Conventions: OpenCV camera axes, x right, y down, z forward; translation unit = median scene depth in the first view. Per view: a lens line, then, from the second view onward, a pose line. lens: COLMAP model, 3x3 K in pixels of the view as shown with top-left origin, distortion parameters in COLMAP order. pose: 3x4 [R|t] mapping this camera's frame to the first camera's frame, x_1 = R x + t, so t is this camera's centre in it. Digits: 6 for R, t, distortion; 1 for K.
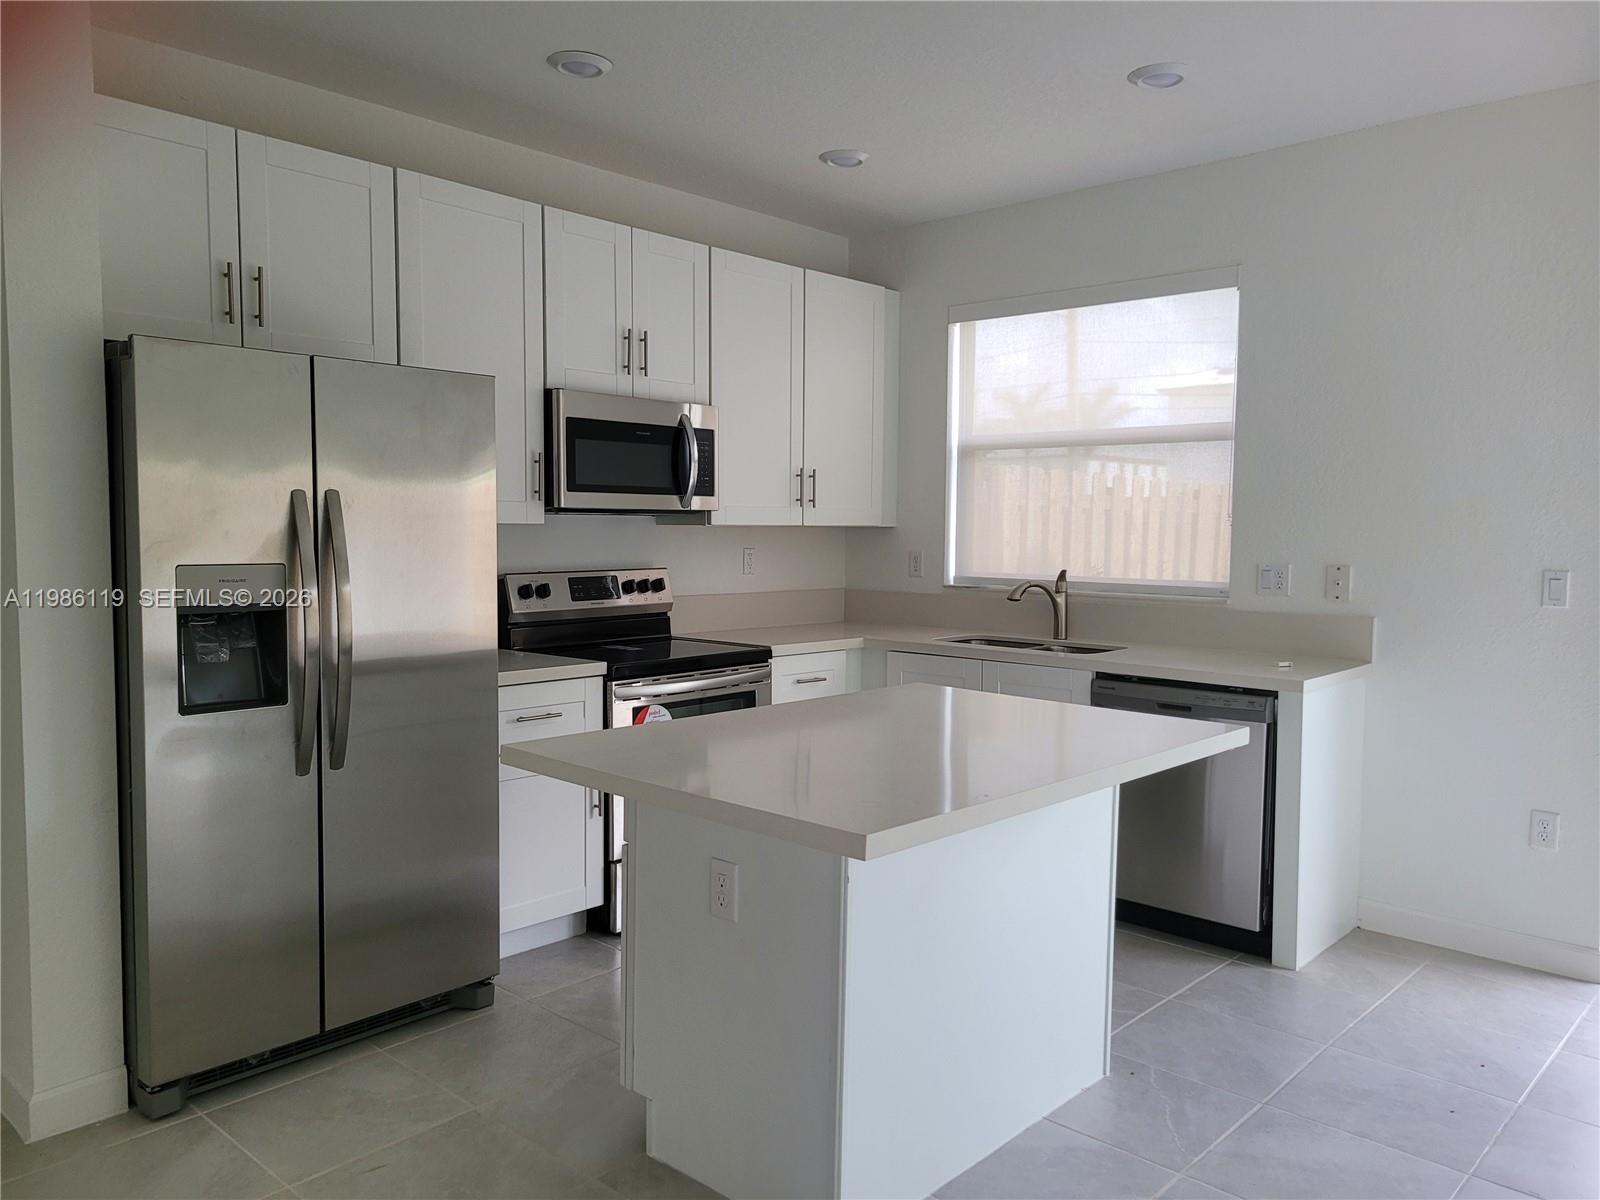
lens RADIAL K [[1190.6, 0, 800.0], [0, 1190.6, 600.0], [0, 0, 1]] dist [0.037286, -0.003285]
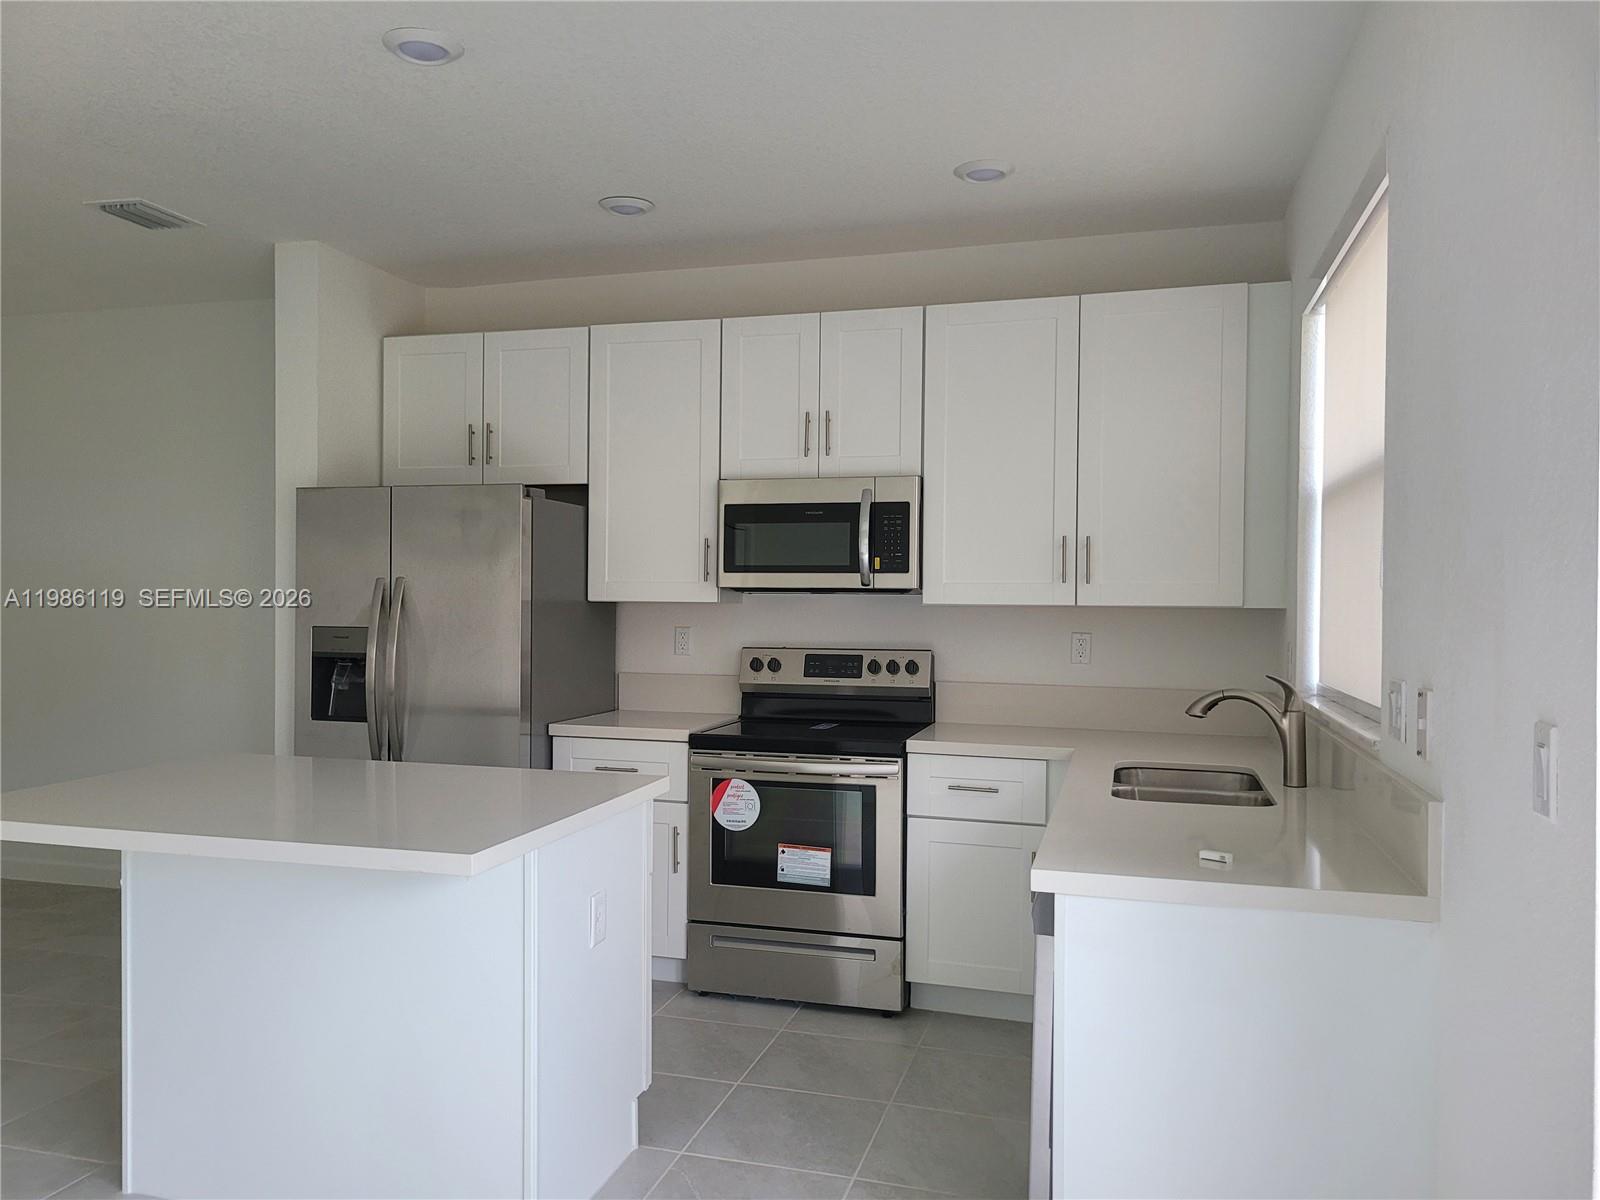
lens RADIAL K [[1189.5, 0, 784.3], [0, 1189.5, 608.0], [0, 0, 1]] dist [0.054114, -0.052501]
pose [[0.446878, 0.003576, -0.894588, 0.737679], [-0.062177, 0.997698, -0.027071, -0.029982], [0.892432, 0.067720, 0.446071, 0.522312]]
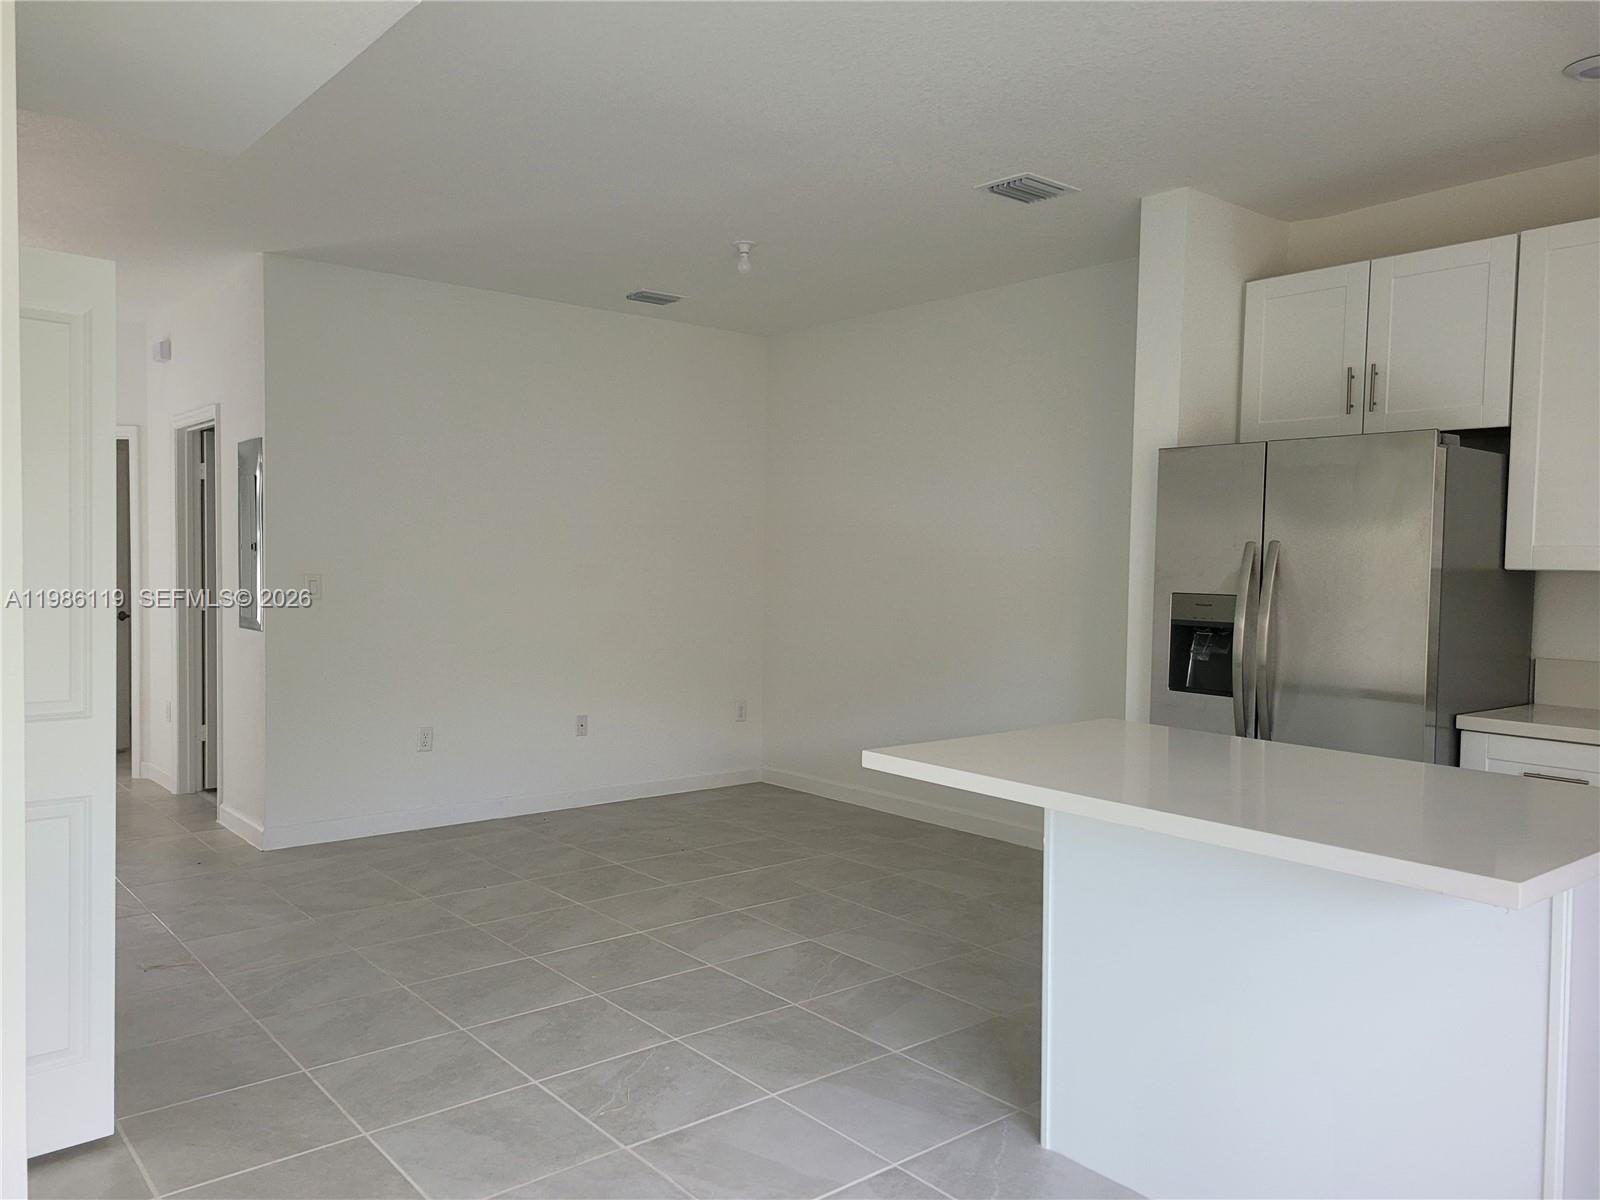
lens RADIAL K [[1189.5, 0, 784.3], [0, 1189.5, 608.0], [0, 0, 1]] dist [0.054114, -0.052501]
pose [[-0.139303, 0.032215, -0.989726, 0.660456], [-0.080425, 0.995801, 0.043733, -0.022072], [0.986978, 0.085691, -0.136127, 0.442007]]
